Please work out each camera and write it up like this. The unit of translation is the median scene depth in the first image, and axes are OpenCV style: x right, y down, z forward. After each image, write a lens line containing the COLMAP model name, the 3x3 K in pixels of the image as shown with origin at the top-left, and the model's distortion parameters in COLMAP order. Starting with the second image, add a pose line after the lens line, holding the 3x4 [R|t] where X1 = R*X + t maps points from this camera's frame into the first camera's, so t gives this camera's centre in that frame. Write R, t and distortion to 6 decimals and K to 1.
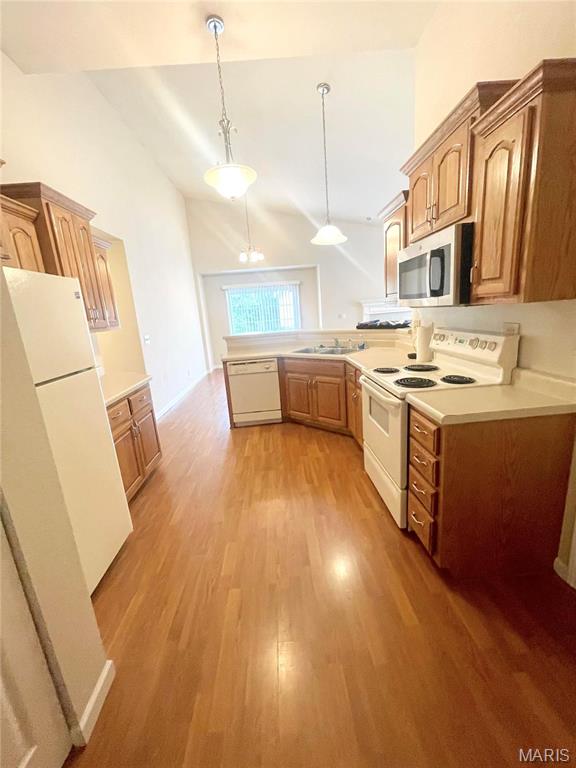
lens RADIAL K [[310.0, 0, 287.6], [0, 310.0, 381.2], [0, 0, 1]] dist [-0.000831, 0.000130]
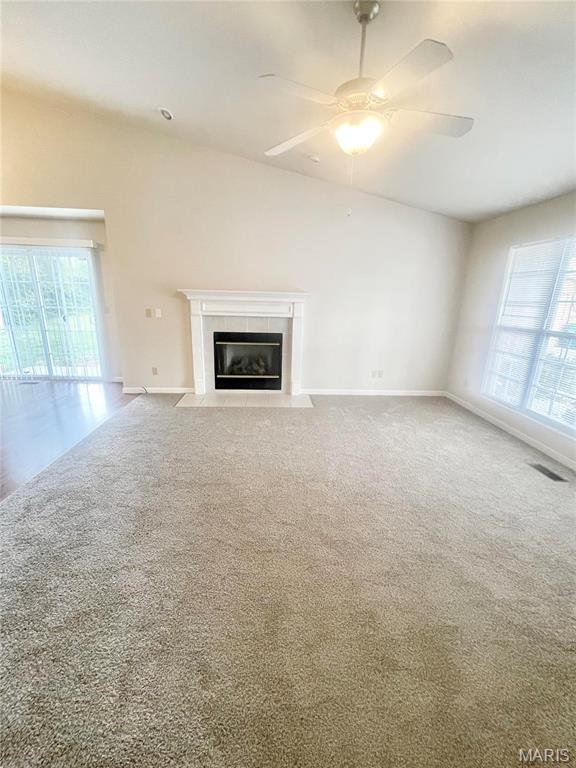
lens RADIAL K [[310.0, 0, 284.4], [0, 310.0, 382.1], [0, 0, 1]] dist [-0.000831, 0.000130]
pose [[0.994880, 0.095383, 0.033402, 0.971859], [-0.096976, 0.994038, 0.049843, -0.335058], [-0.028449, -0.052827, 0.998198, 1.053703]]
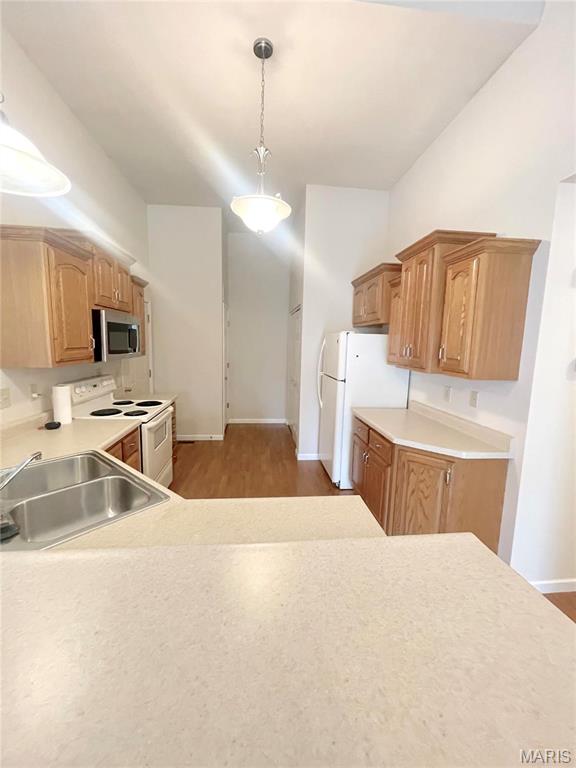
lens RADIAL K [[310.0, 0, 286.2], [0, 310.0, 379.8], [0, 0, 1]] dist [-0.000831, 0.000130]
pose [[-0.997595, 0.057218, -0.039107, -0.146583], [0.040385, 0.938494, 0.342926, -0.376863], [0.056323, 0.340522, -0.938548, 1.491004]]
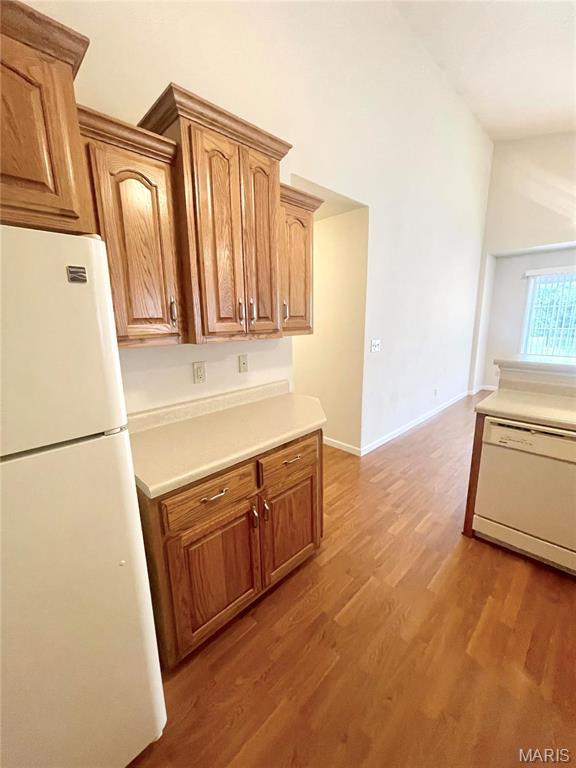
lens RADIAL K [[310.0, 0, 287.9], [0, 310.0, 380.9], [0, 0, 1]] dist [-0.000831, 0.000130]
pose [[0.667927, 0.210296, -0.713897, -0.074888], [-0.194440, 0.975239, 0.105361, -0.124376], [0.718378, 0.068437, 0.692279, 0.486055]]
